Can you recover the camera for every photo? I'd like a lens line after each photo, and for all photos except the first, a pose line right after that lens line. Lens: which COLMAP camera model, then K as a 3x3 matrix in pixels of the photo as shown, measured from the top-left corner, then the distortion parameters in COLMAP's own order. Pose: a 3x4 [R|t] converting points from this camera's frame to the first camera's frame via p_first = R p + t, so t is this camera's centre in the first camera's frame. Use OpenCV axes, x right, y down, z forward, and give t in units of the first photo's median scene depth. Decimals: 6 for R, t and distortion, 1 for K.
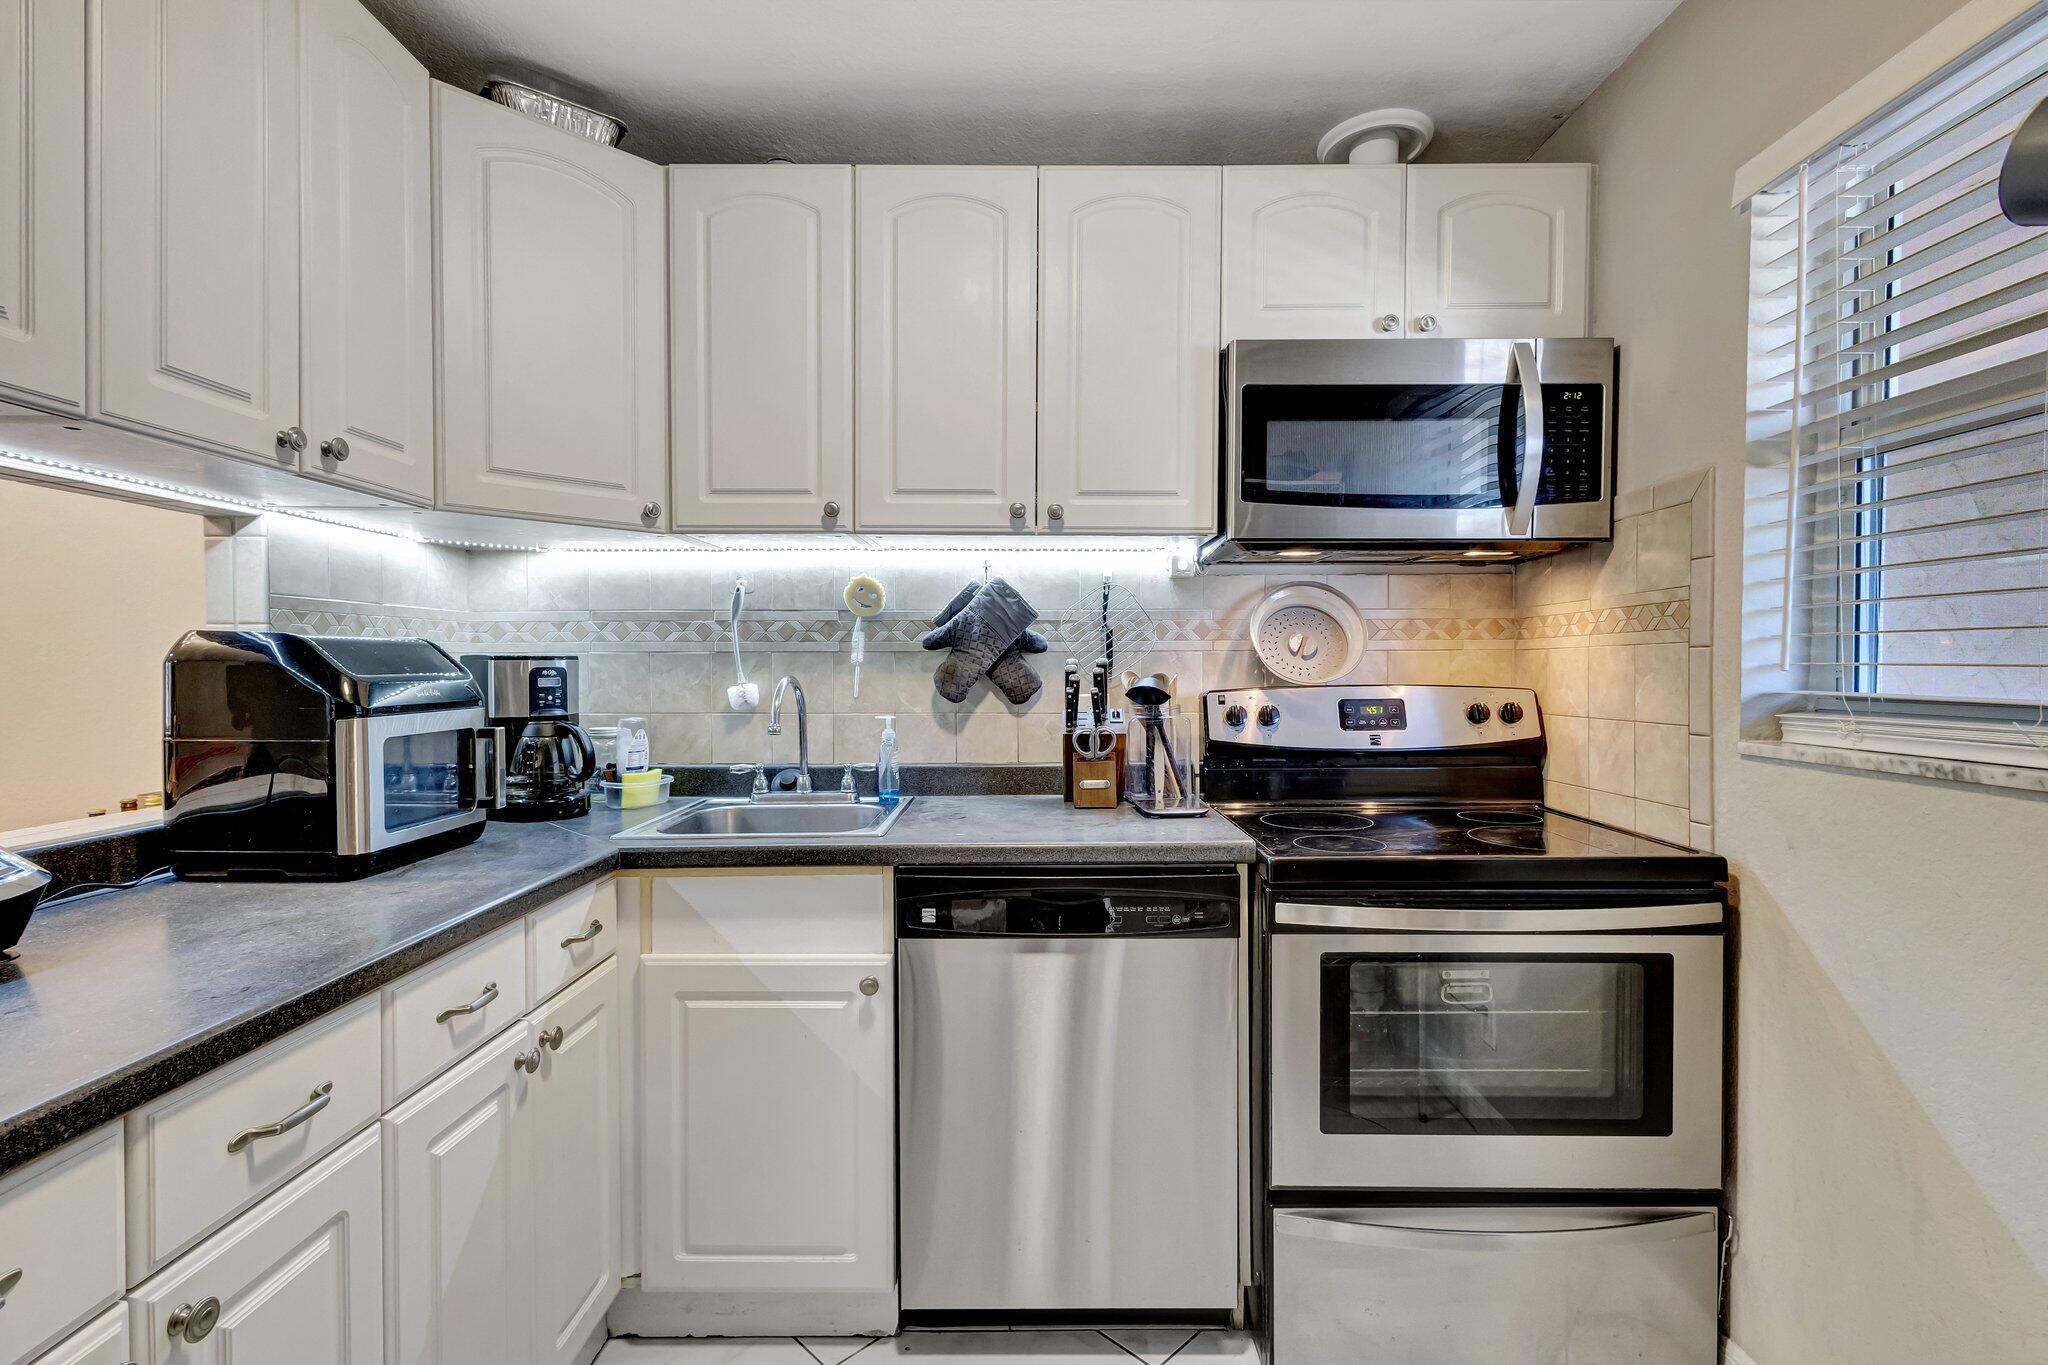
lens RADIAL K [[935.8, 0, 1031.1], [0, 935.8, 677.7], [0, 0, 1]] dist [-0.004477, 0.000462]
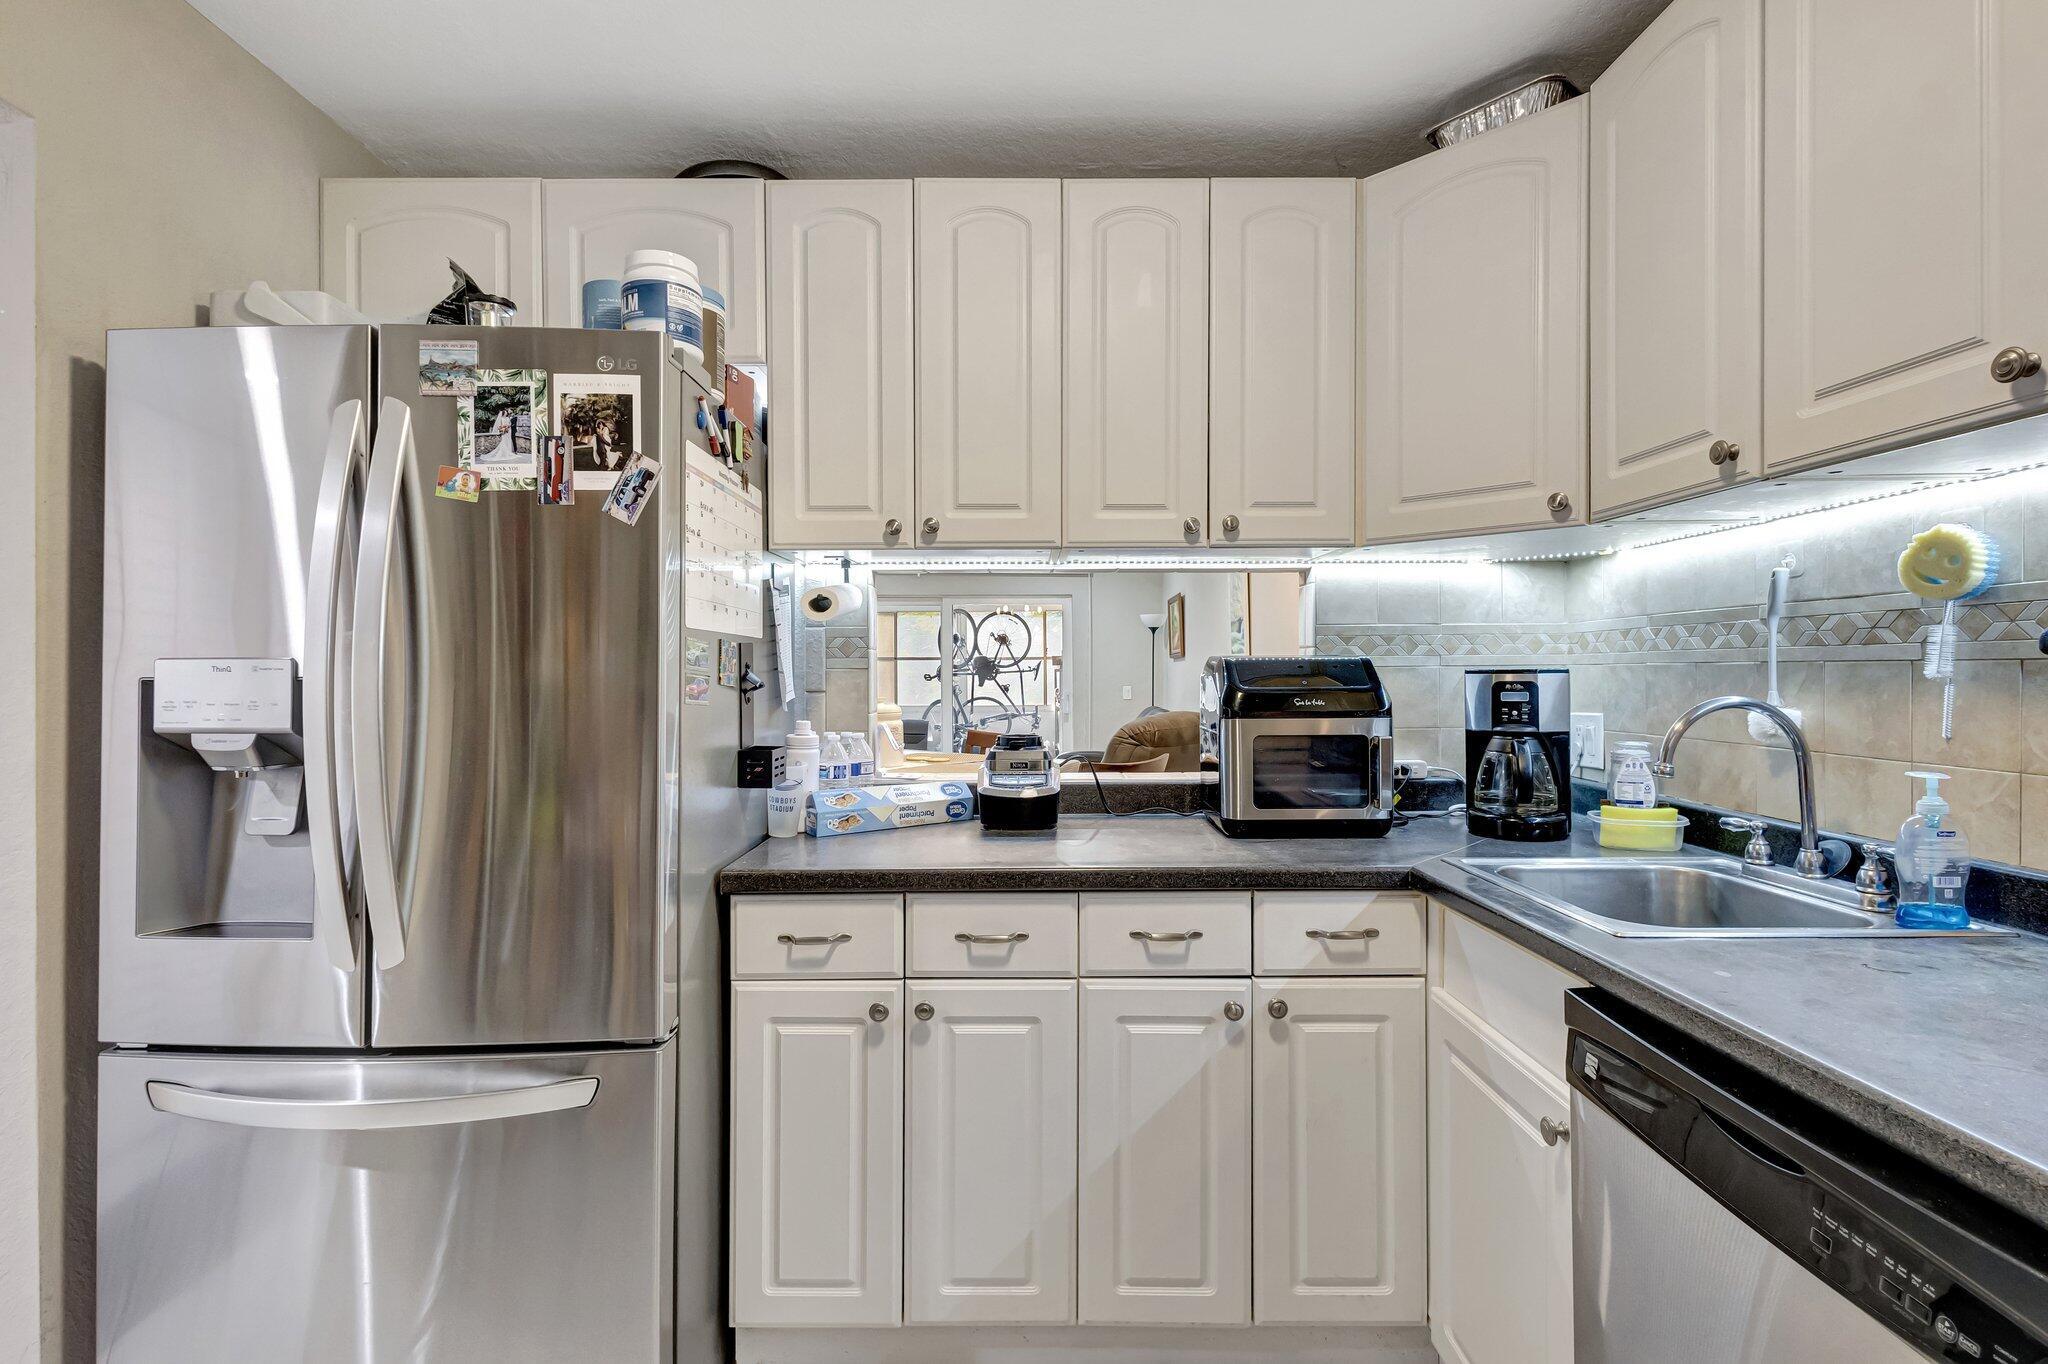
lens RADIAL K [[935.8, 0, 1029.3], [0, 935.8, 677.3], [0, 0, 1]] dist [-0.004477, 0.000462]
pose [[0.006635, 0.008386, -0.999943, 0.416318], [-0.009566, 0.999920, 0.008322, -0.017060], [0.999932, 0.009510, 0.006715, 0.451889]]
